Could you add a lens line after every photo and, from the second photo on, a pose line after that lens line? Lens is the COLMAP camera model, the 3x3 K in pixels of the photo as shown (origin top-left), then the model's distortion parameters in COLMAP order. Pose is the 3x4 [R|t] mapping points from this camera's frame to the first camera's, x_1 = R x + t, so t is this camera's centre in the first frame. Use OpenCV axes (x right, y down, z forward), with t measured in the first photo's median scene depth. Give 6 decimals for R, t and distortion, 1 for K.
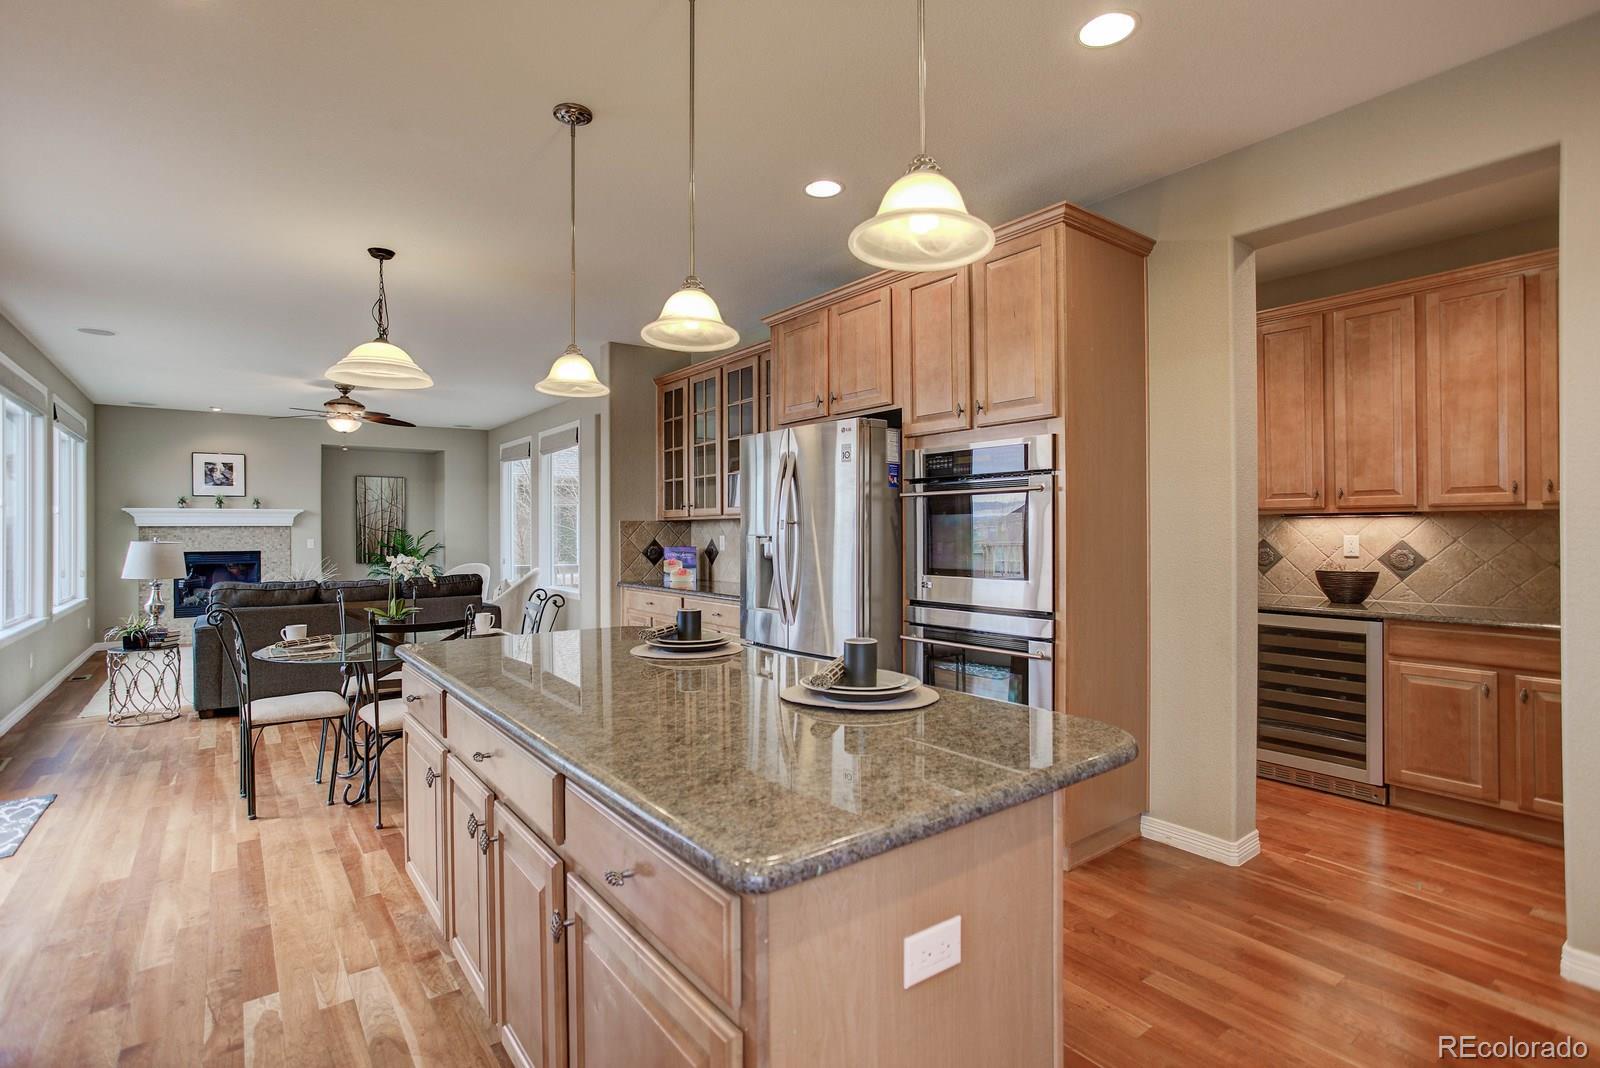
lens RADIAL K [[784.9, 0, 807.1], [0, 784.9, 513.9], [0, 0, 1]] dist [-0.028300, 0.012635]
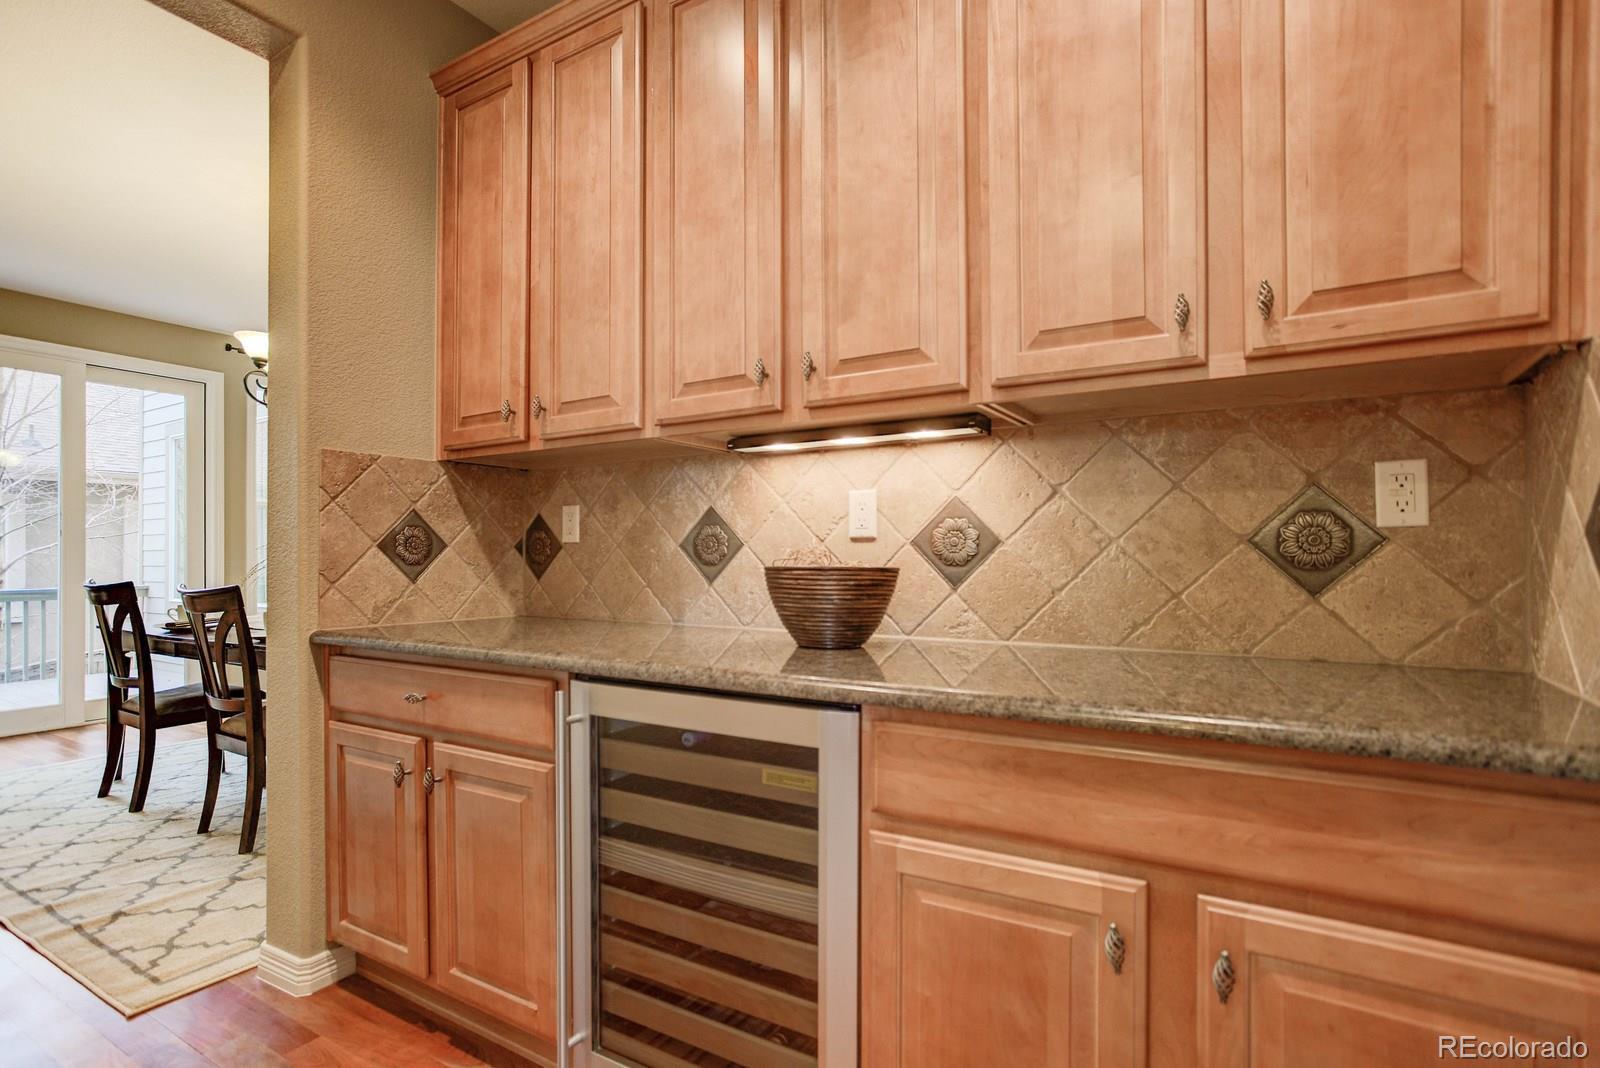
lens RADIAL K [[784.9, 0, 798.2], [0, 784.9, 545.4], [0, 0, 1]] dist [-0.028300, 0.012635]
pose [[0.941149, 0.002781, 0.337979, 0.572868], [-0.003739, 0.999991, 0.002181, 0.064578], [-0.337970, -0.003317, 0.941151, 0.658628]]
